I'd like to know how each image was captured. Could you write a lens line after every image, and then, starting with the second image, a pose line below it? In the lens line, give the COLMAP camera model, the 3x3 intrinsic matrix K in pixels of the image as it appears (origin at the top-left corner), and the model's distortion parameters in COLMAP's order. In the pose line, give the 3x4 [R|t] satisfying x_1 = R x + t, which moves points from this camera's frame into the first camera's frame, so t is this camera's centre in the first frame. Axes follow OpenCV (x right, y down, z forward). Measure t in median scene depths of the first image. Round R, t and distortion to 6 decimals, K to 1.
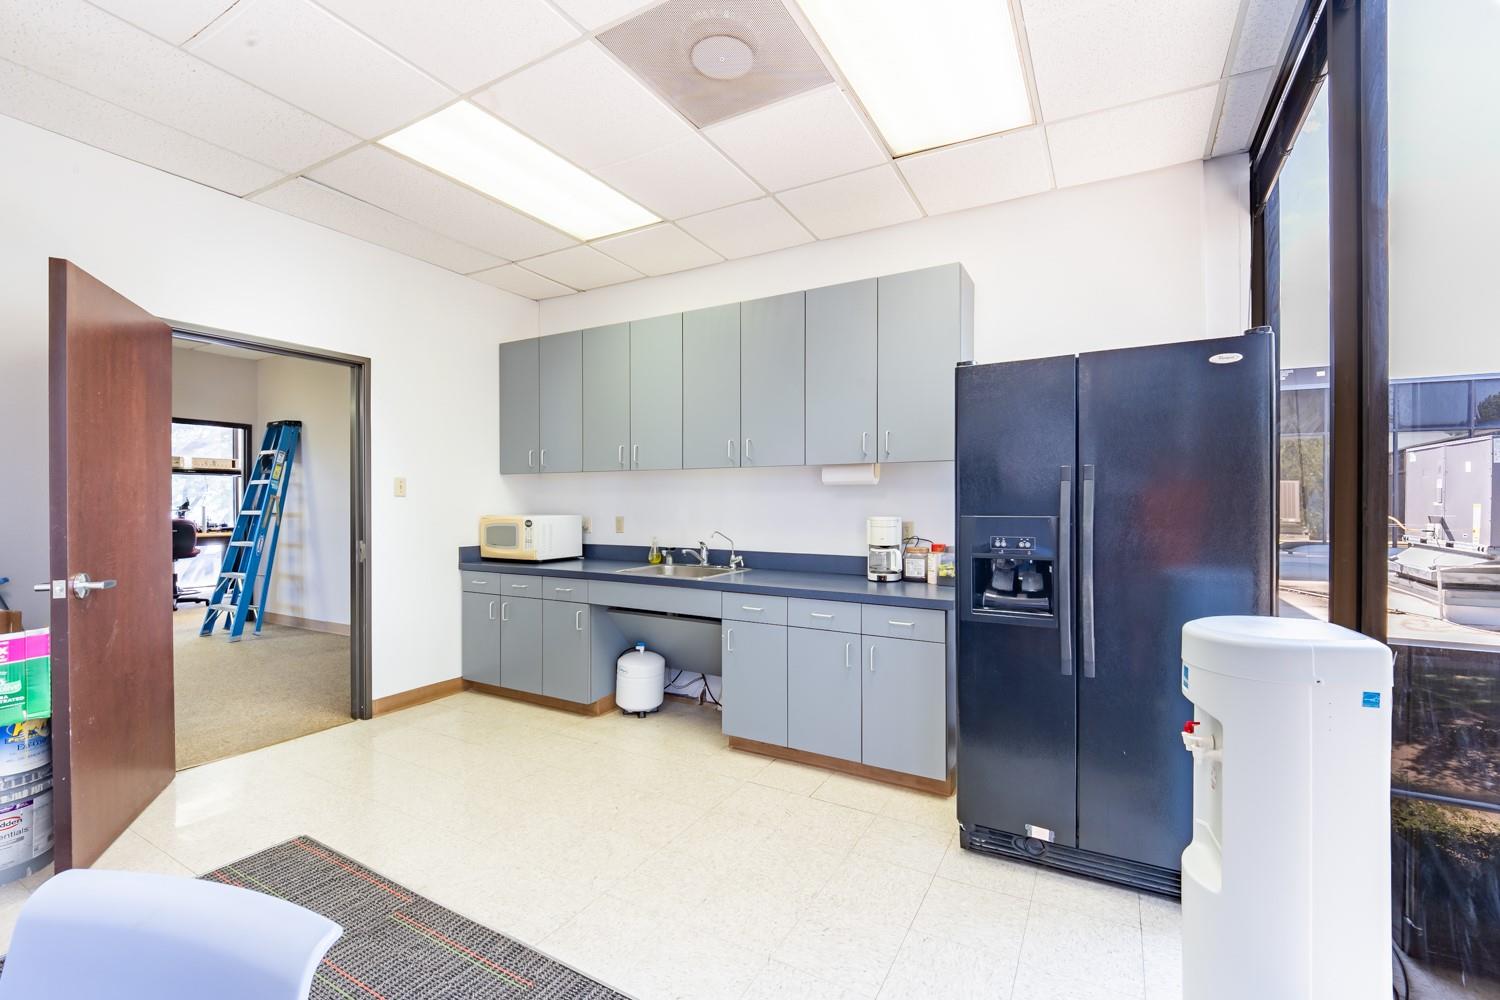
lens RADIAL K [[632.7, 0, 755.9], [0, 632.7, 507.0], [0, 0, 1]] dist [-0.000378, -0.000049]
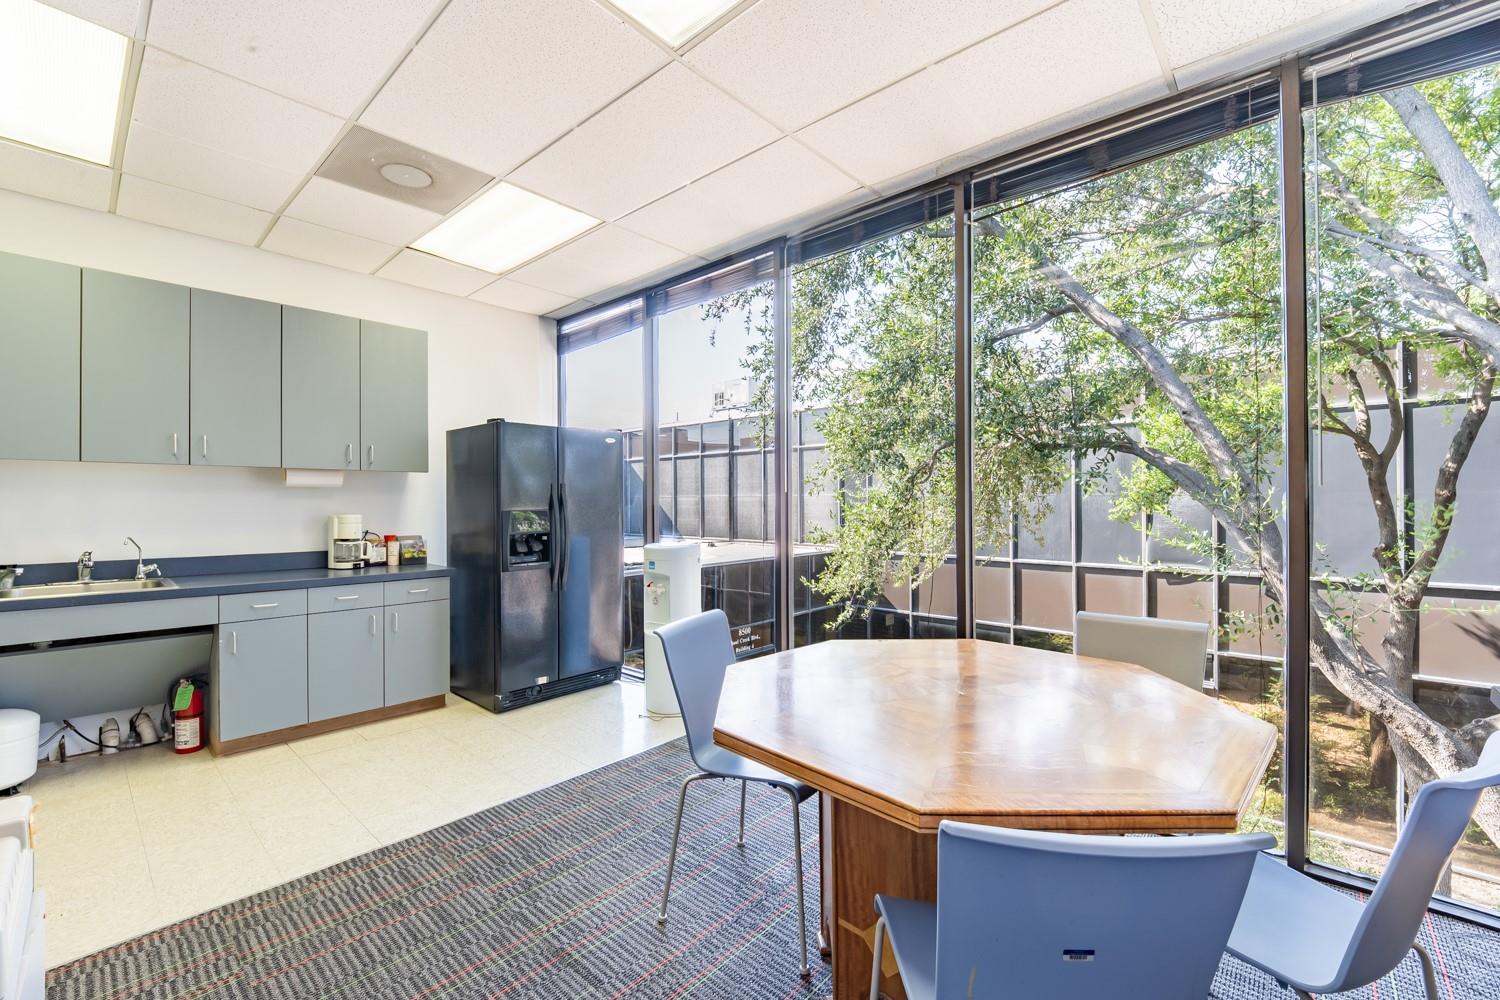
lens RADIAL K [[632.7, 0, 755.9], [0, 632.7, 507.0], [0, 0, 1]] dist [-0.000378, -0.000049]
pose [[0.220647, -0.011260, 0.975289, -0.817116], [0.008657, 0.999917, 0.009586, -0.004590], [-0.975315, 0.006328, 0.220726, -0.018321]]
